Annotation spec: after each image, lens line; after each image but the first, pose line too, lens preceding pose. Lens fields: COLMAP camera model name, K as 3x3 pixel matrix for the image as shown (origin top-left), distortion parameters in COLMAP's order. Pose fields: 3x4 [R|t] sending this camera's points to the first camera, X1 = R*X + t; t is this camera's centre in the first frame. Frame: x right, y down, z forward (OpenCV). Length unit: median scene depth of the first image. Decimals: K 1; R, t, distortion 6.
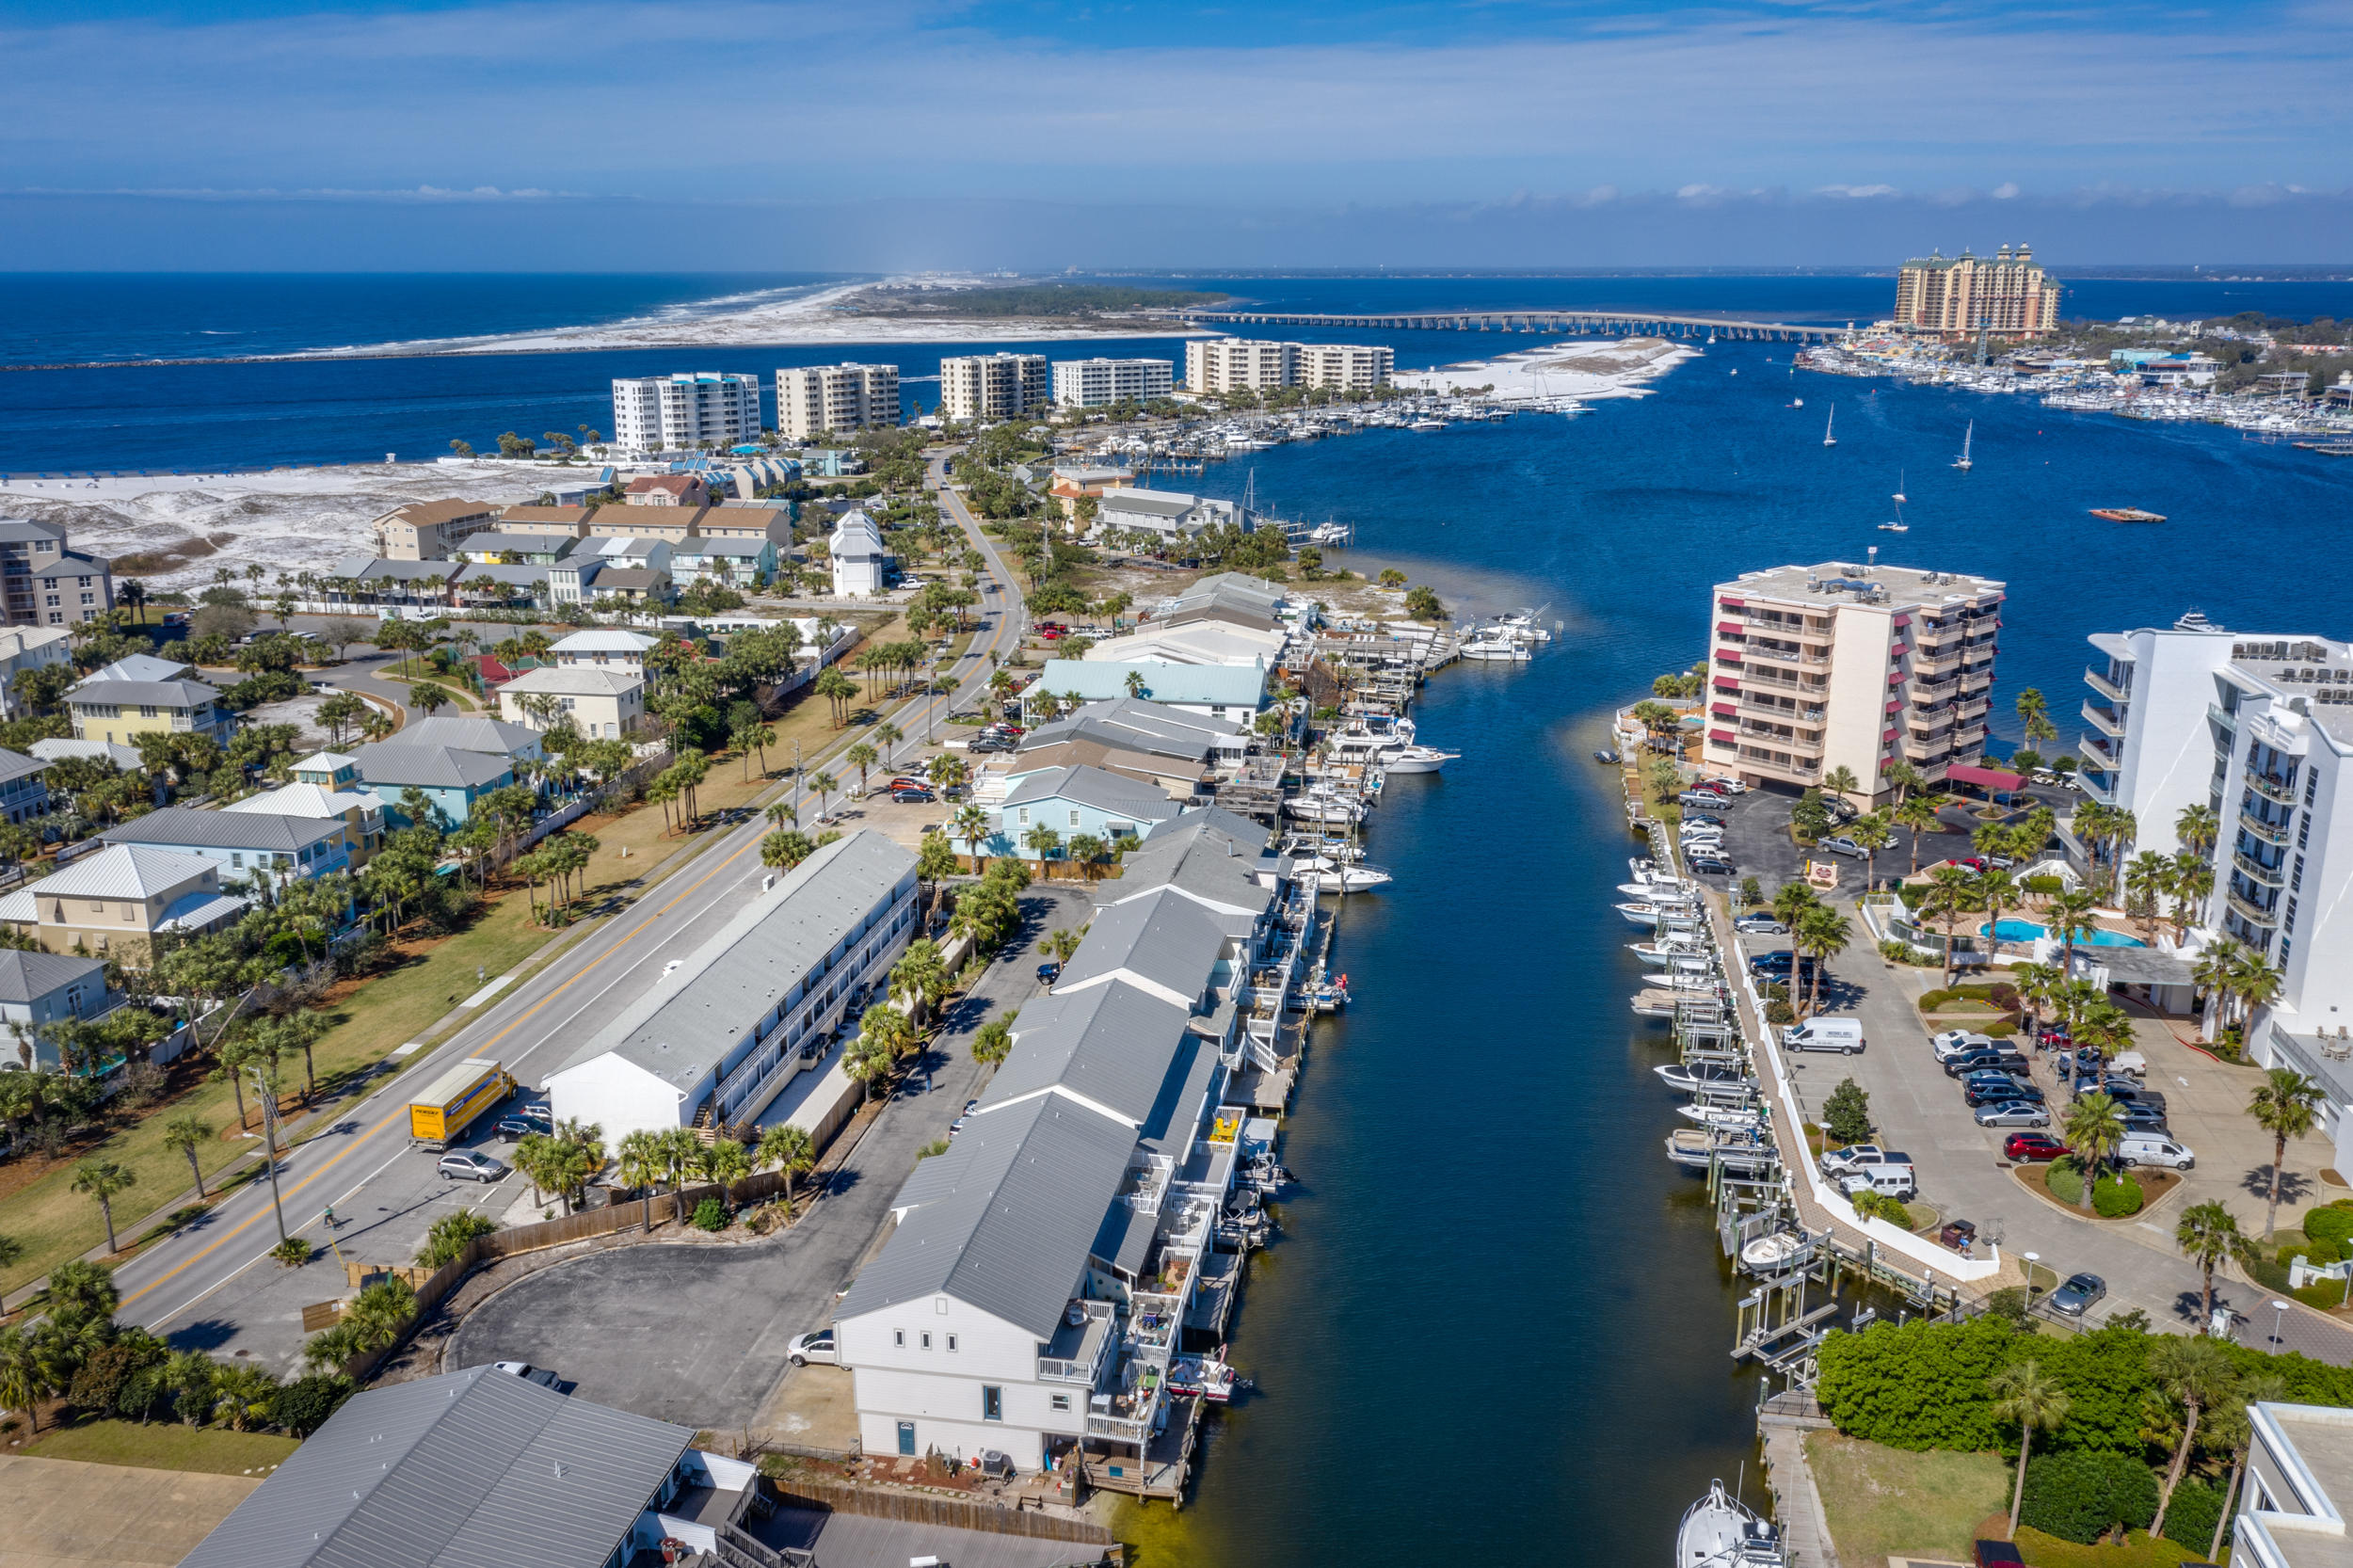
lens RADIAL K [[1941.5, 0, 1183.3], [0, 1941.5, 786.7], [0, 0, 1]] dist [-0.026744, 0.028672]
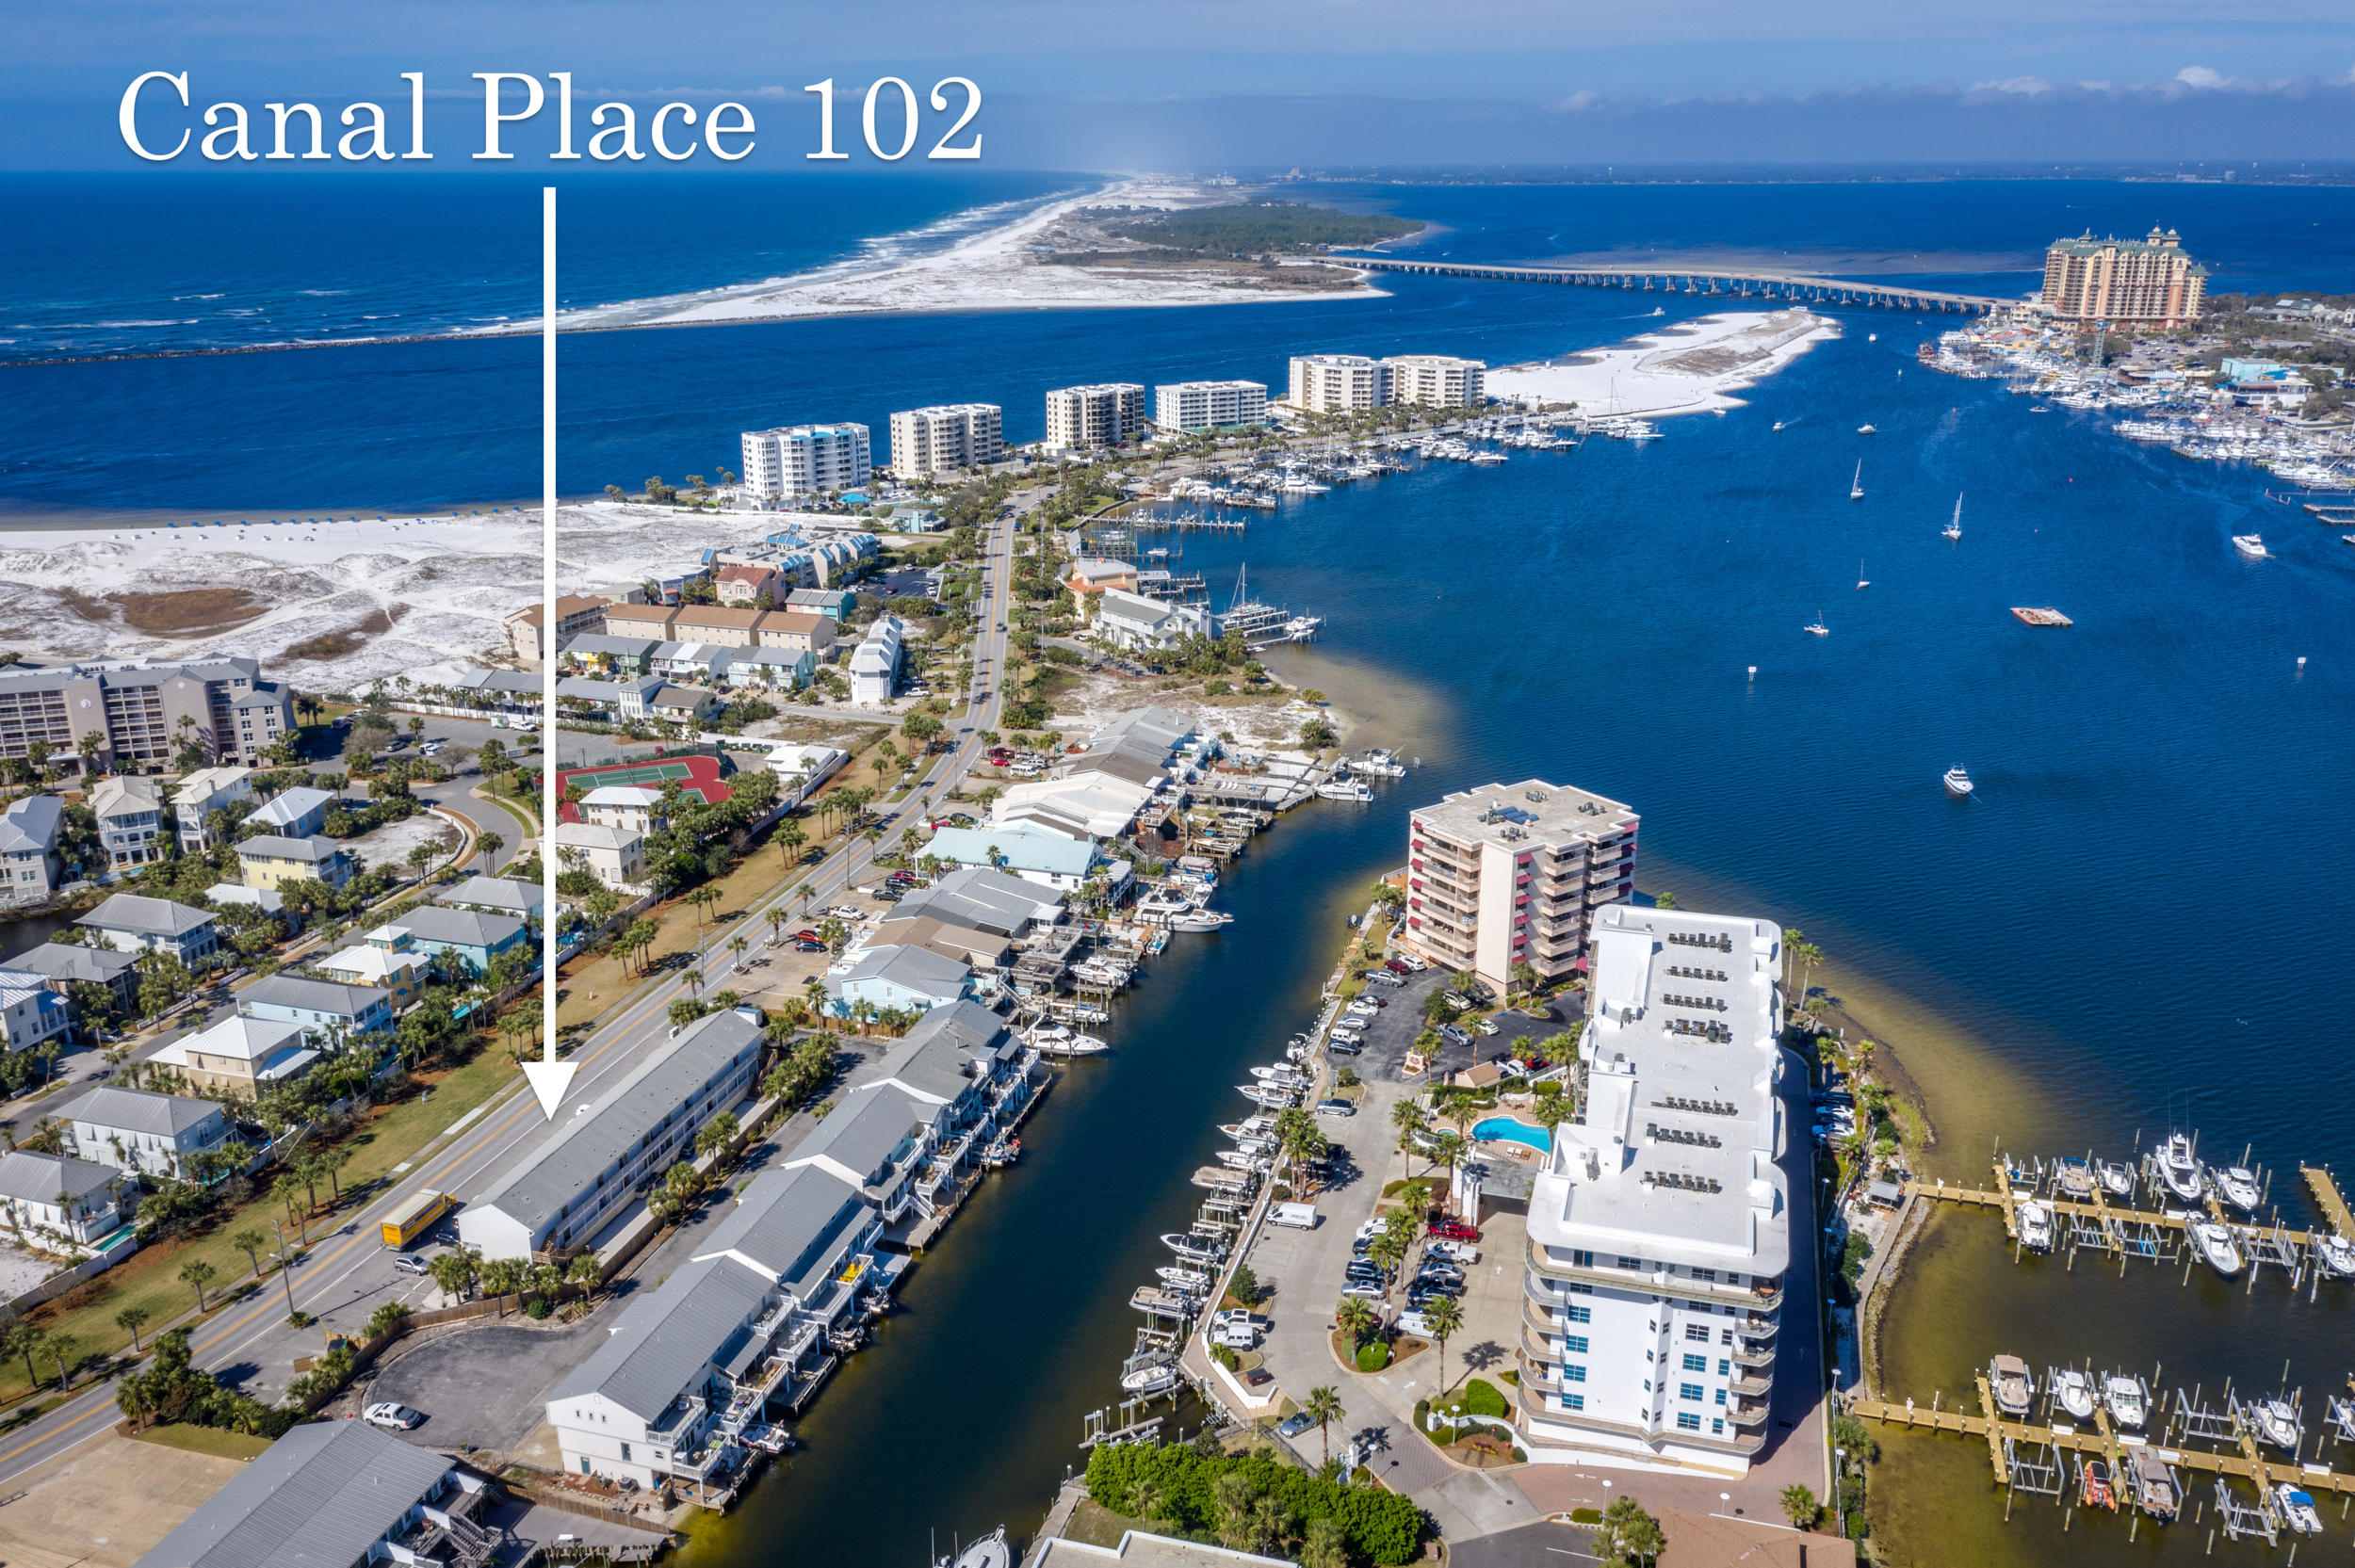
lens RADIAL K [[1942.9, 0, 1184.3], [0, 1942.9, 786.7], [0, 0, 1]] dist [-0.026744, 0.028672]
pose [[0.992719, 0.035284, -0.115171, 0.317594], [-0.028637, 0.997855, 0.058866, -0.224547], [0.117001, -0.055139, 0.991600, -0.374744]]
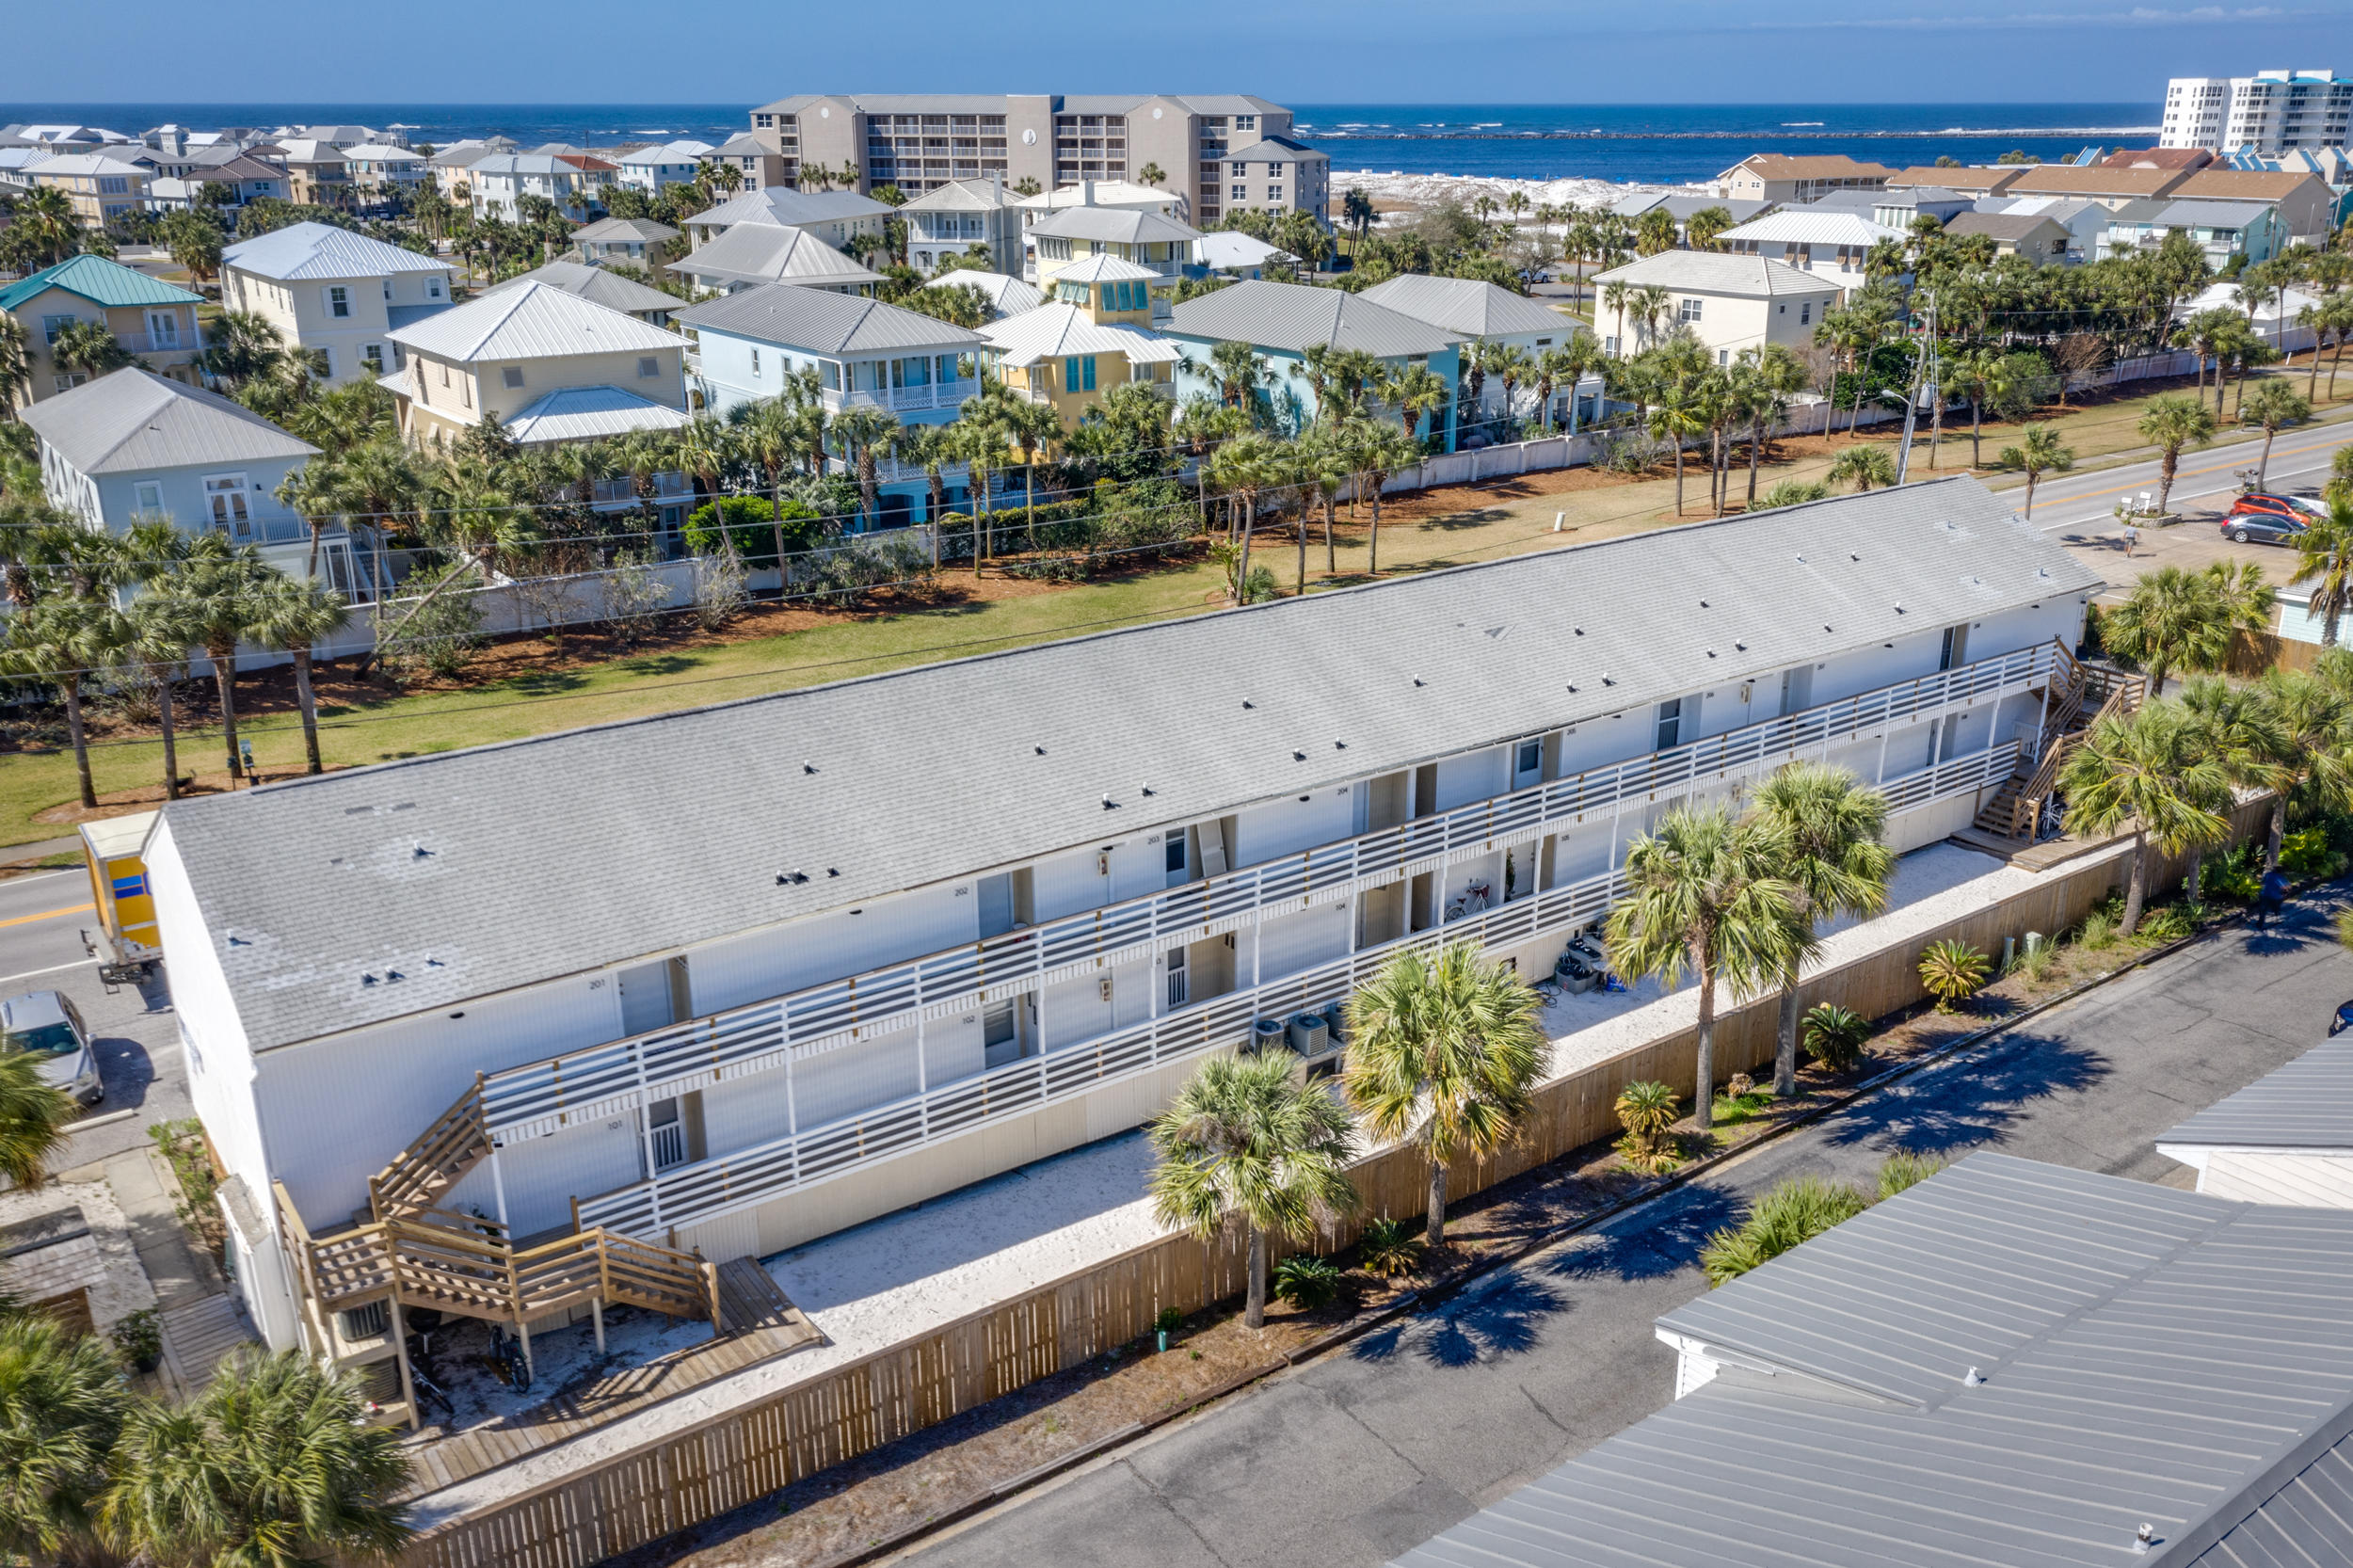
lens RADIAL K [[1941.5, 0, 1183.3], [0, 1941.5, 786.7], [0, 0, 1]] dist [-0.026744, 0.028672]
pose [[0.708256, 0.229409, -0.667642, -0.015378], [-0.179454, 0.973167, 0.144021, 0.047264], [0.682767, 0.017807, 0.730420, 0.600521]]
